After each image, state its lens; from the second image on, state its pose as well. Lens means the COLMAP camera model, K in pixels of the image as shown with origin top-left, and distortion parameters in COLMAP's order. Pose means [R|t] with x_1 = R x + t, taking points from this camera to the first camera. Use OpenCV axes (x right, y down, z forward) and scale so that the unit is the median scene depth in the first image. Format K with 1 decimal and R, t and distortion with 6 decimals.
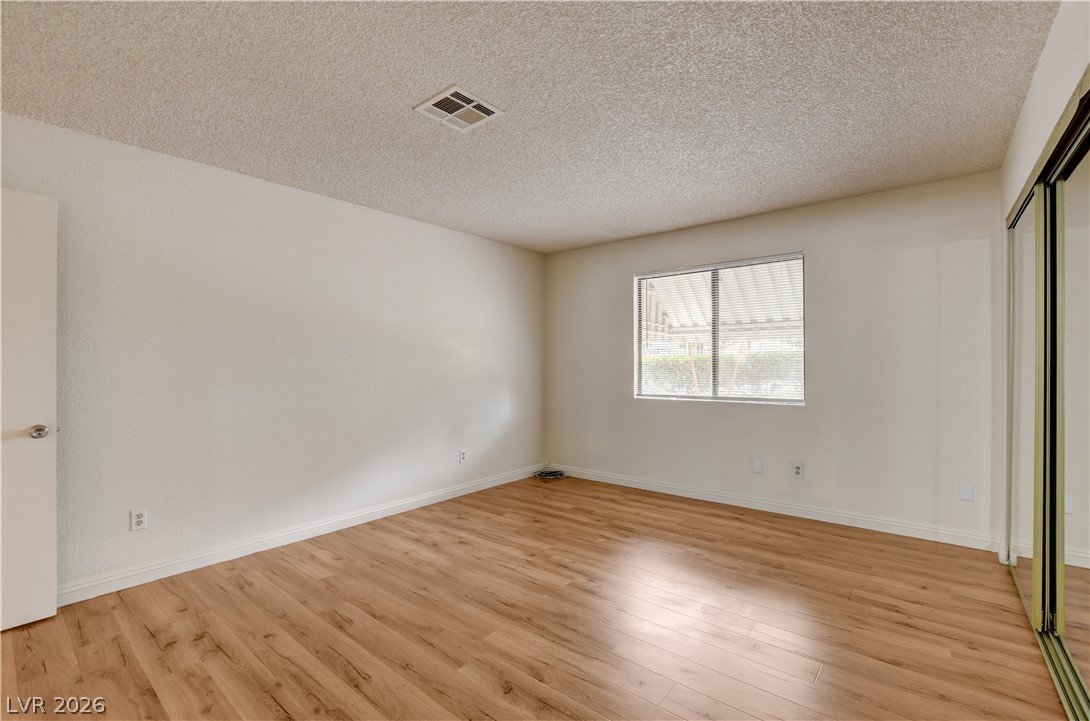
lens RADIAL K [[482.4, 0, 548.9], [0, 482.4, 366.1], [0, 0, 1]] dist [-0.032655, 0.004343]
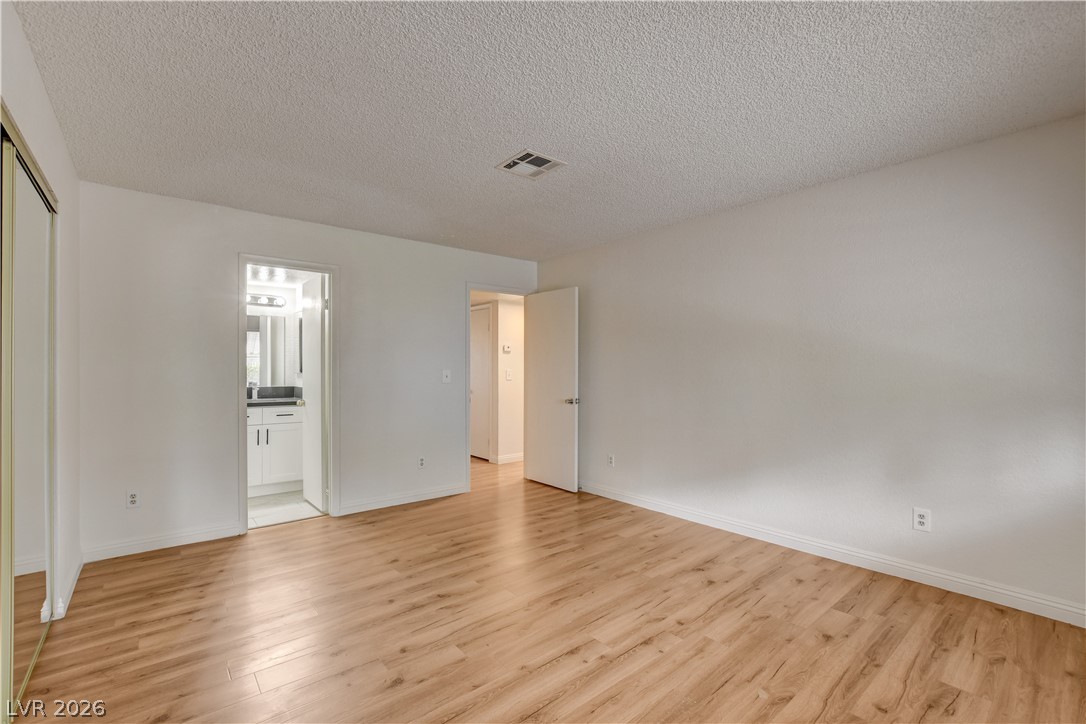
lens RADIAL K [[480.7, 0, 525.4], [0, 480.7, 358.7], [0, 0, 1]] dist [-0.032655, 0.004343]
pose [[-0.214335, -0.013224, -0.976671, 0.630724], [-0.006712, 0.999905, -0.012066, -0.009870], [0.976737, 0.003969, -0.214403, 0.770062]]
